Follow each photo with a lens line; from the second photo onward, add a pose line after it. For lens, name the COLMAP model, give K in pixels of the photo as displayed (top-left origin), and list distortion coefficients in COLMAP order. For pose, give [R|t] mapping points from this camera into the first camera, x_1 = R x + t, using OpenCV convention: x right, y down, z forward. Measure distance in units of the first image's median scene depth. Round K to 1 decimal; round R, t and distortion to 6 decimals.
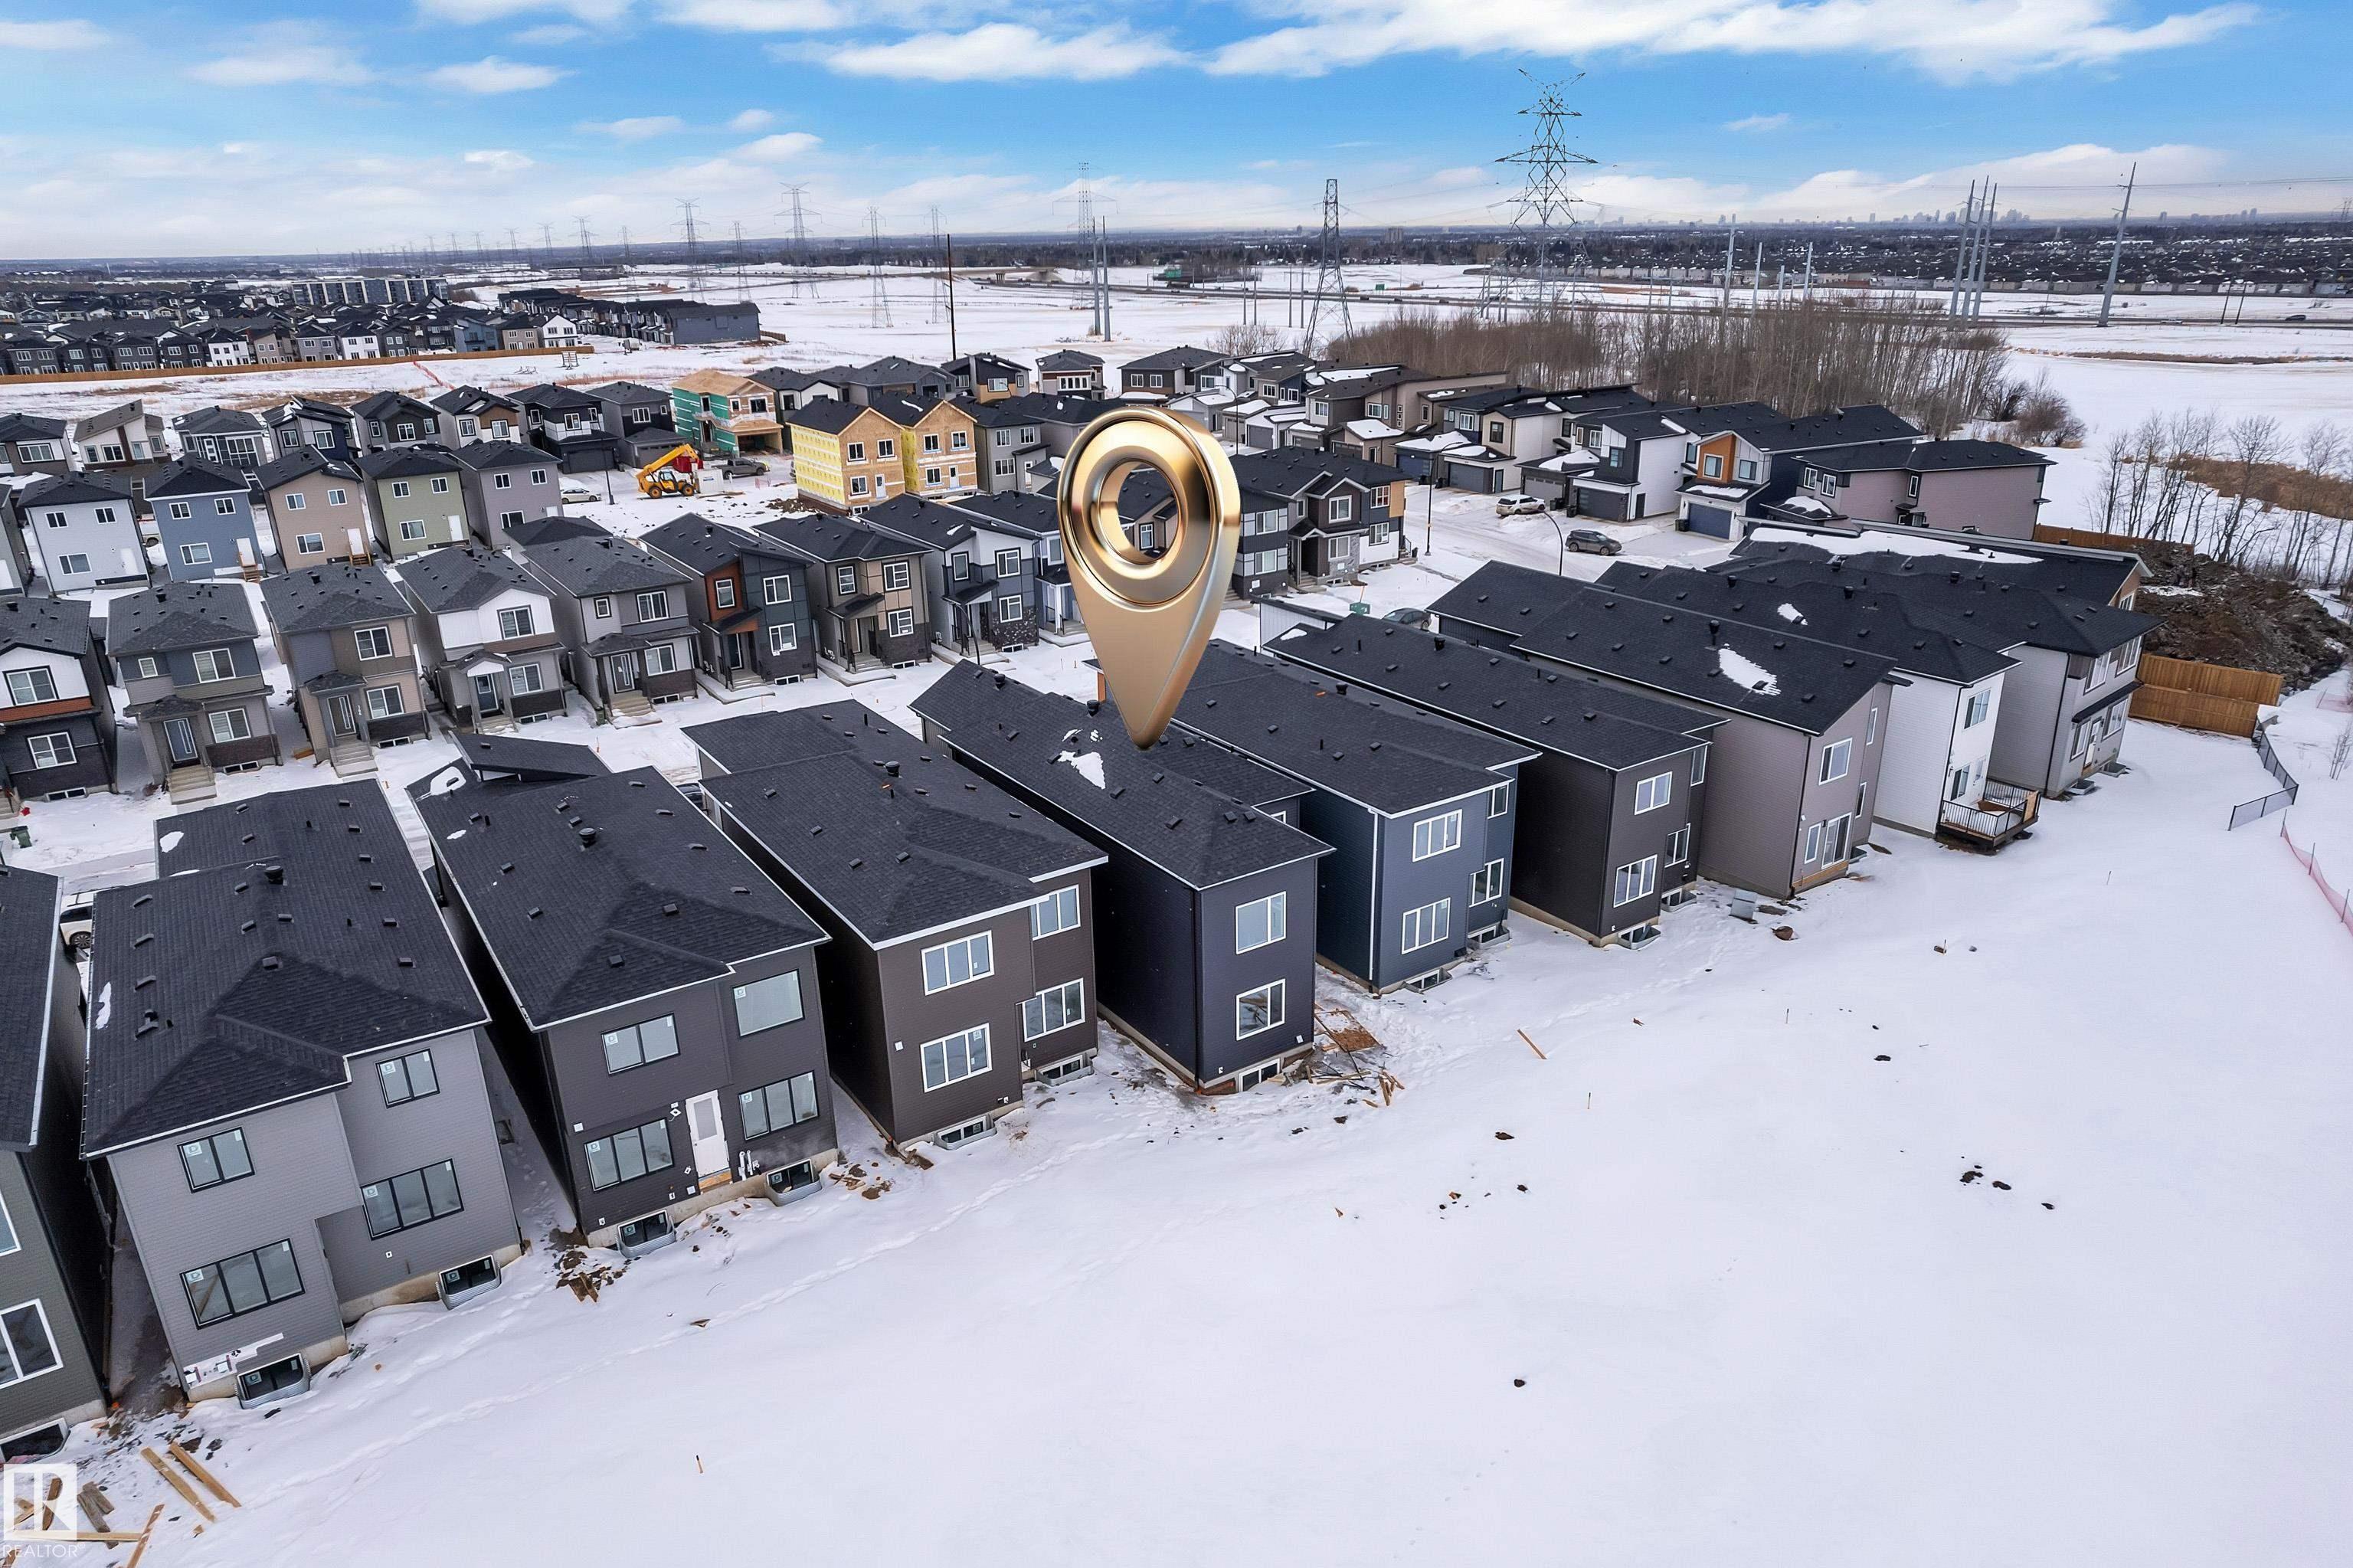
lens RADIAL K [[1520.8, 0, 1178.6], [0, 1520.8, 723.8], [0, 0, 1]] dist [-0.077267, 0.059556]
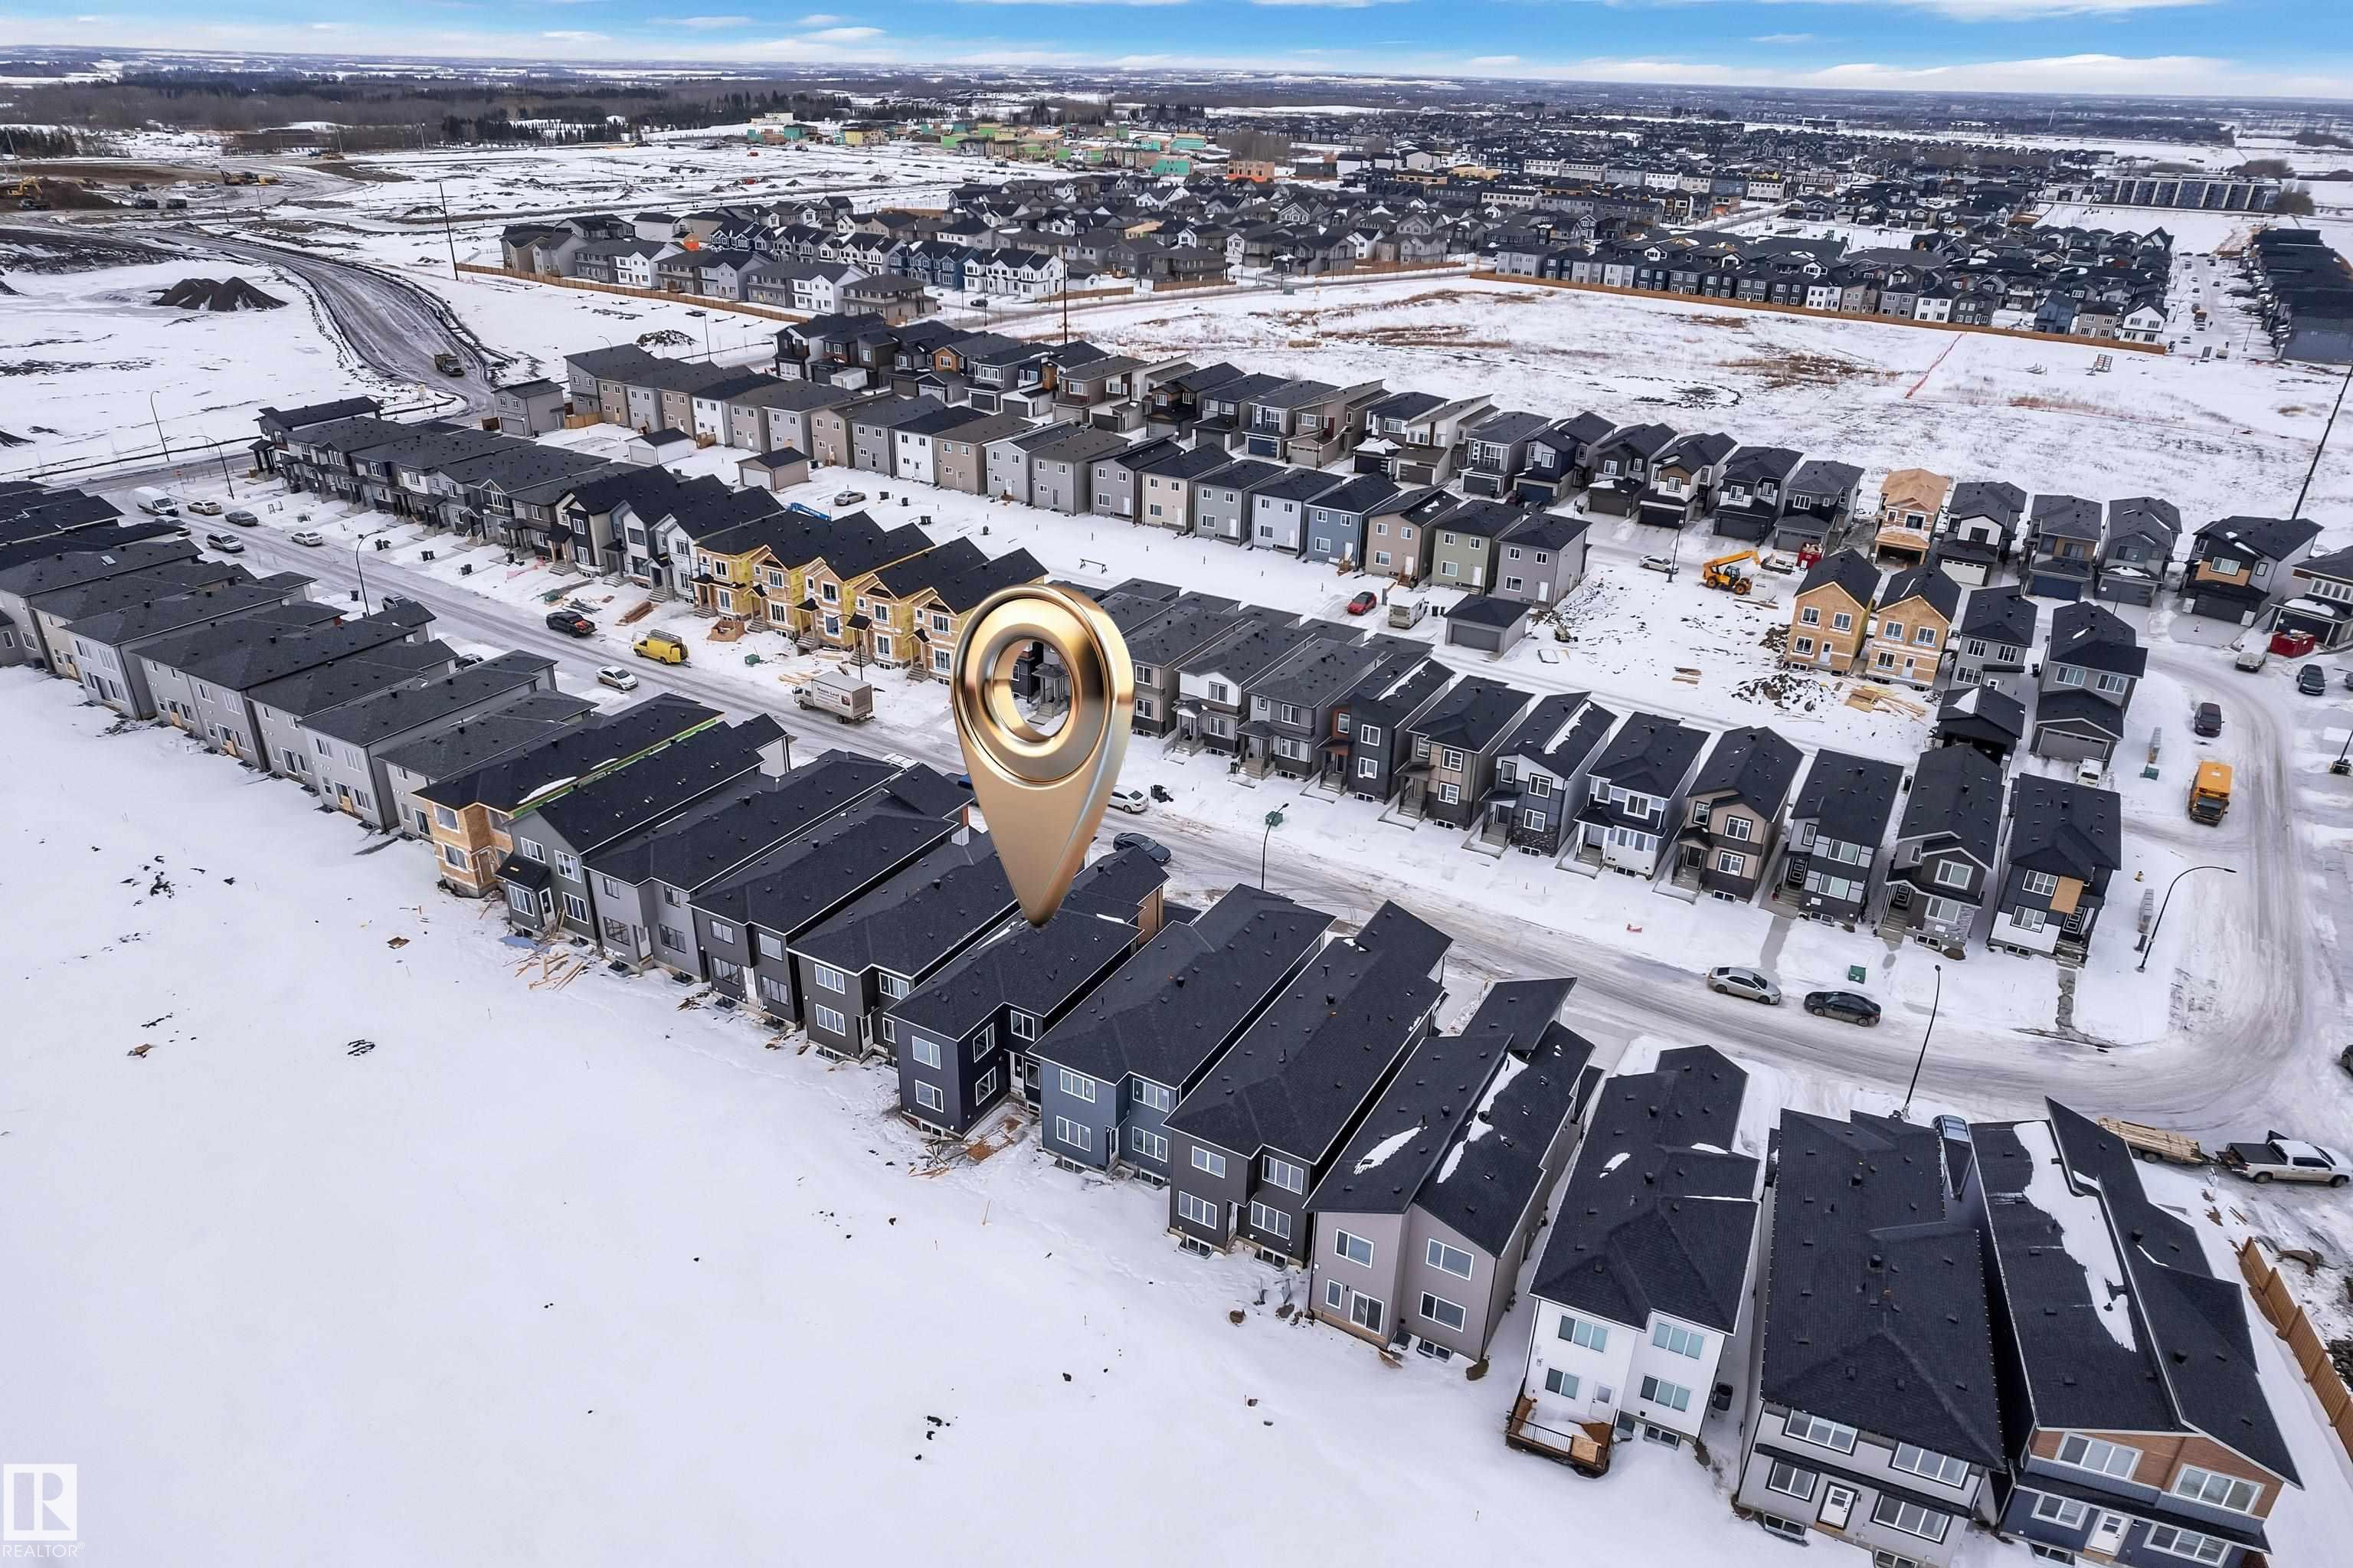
lens RADIAL K [[1482.1, 0, 1176.5], [0, 1482.1, 784.0], [0, 0, 1]] dist [-0.002649, 0.000063]
pose [[0.443445, 0.415305, -0.794279, 0.701737], [-0.309115, 0.902667, 0.299399, -0.373943], [0.841312, 0.112756, 0.528660, 0.135268]]
